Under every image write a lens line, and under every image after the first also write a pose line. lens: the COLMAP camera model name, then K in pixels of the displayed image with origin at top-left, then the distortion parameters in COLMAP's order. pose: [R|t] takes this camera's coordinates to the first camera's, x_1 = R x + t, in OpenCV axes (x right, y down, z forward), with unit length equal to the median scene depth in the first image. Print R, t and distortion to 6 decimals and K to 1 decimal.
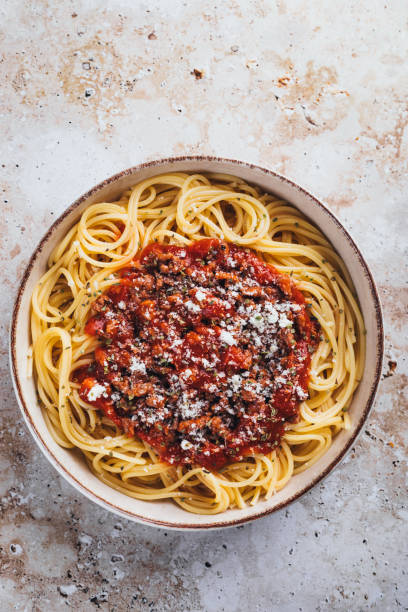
lens RADIAL K [[1009.0, 0, 204.0], [0, 1009.0, 306.0], [0, 0, 1]] dist [-0.058863, -0.036609]
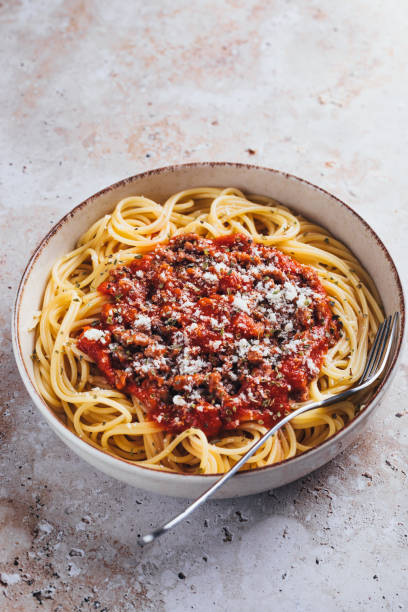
lens RADIAL K [[1009.0, 0, 204.0], [0, 1009.0, 306.0], [0, 0, 1]] dist [-0.058863, -0.036609]
pose [[0.985717, 0.106160, -0.130739, 0.111473], [-0.161026, 0.821485, -0.547022, 0.549148], [0.049328, 0.560261, 0.826846, 0.207091]]
